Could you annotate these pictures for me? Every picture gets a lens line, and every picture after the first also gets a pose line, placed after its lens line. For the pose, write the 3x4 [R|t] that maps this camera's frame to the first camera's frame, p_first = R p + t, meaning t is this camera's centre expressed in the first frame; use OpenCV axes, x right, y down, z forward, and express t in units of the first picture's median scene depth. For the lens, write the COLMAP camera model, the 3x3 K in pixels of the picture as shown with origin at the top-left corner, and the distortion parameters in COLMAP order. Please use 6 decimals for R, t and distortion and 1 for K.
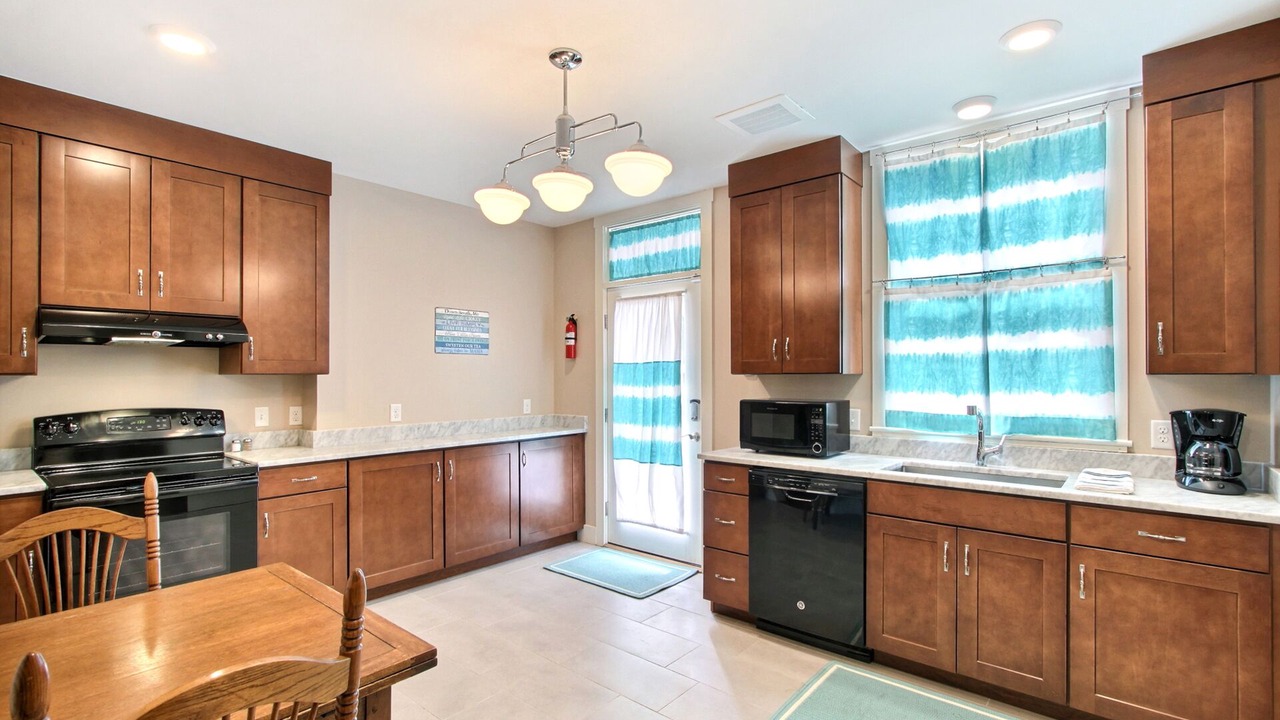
lens RADIAL K [[600.2, 0, 645.4], [0, 600.2, 370.0], [0, 0, 1]] dist [-0.010299, -0.000077]
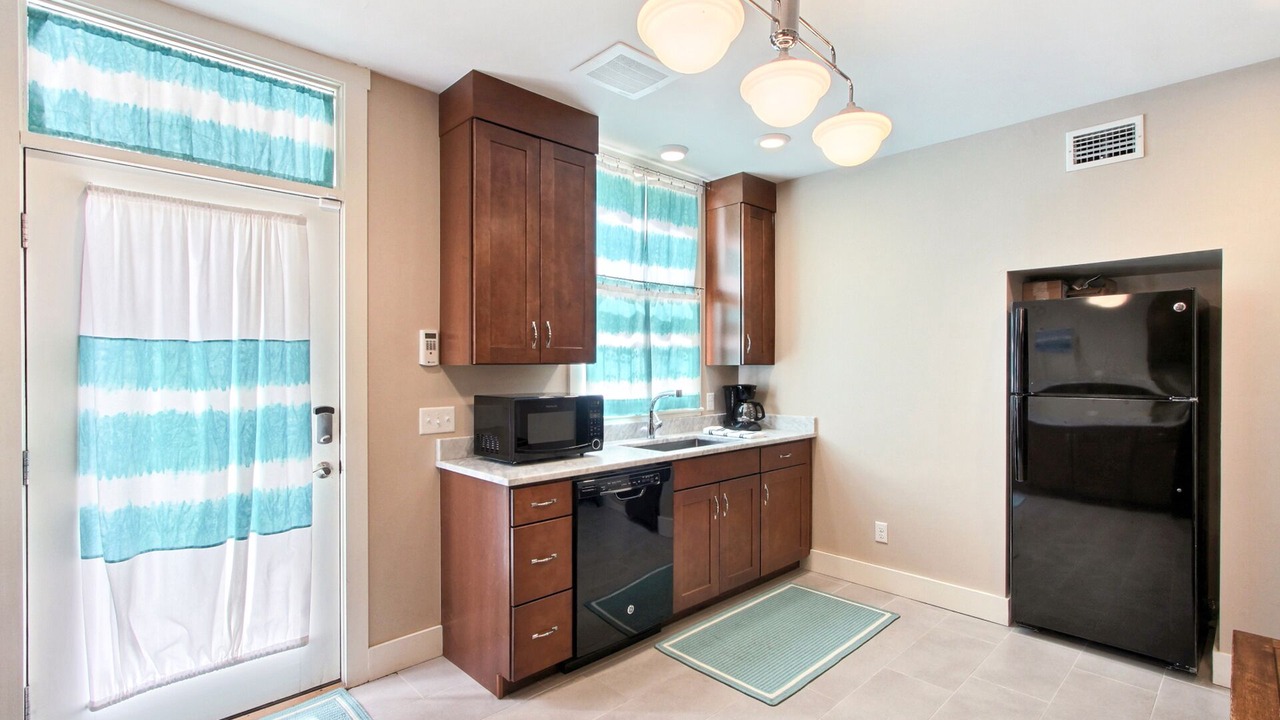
lens RADIAL K [[600.2, 0, 646.0], [0, 600.2, 367.1], [0, 0, 1]] dist [-0.010299, -0.000077]
pose [[0.085057, -0.001078, 0.996375, -0.672634], [-0.007749, 0.999968, 0.001743, 0.009438], [-0.996346, -0.007869, 0.085046, 0.895070]]
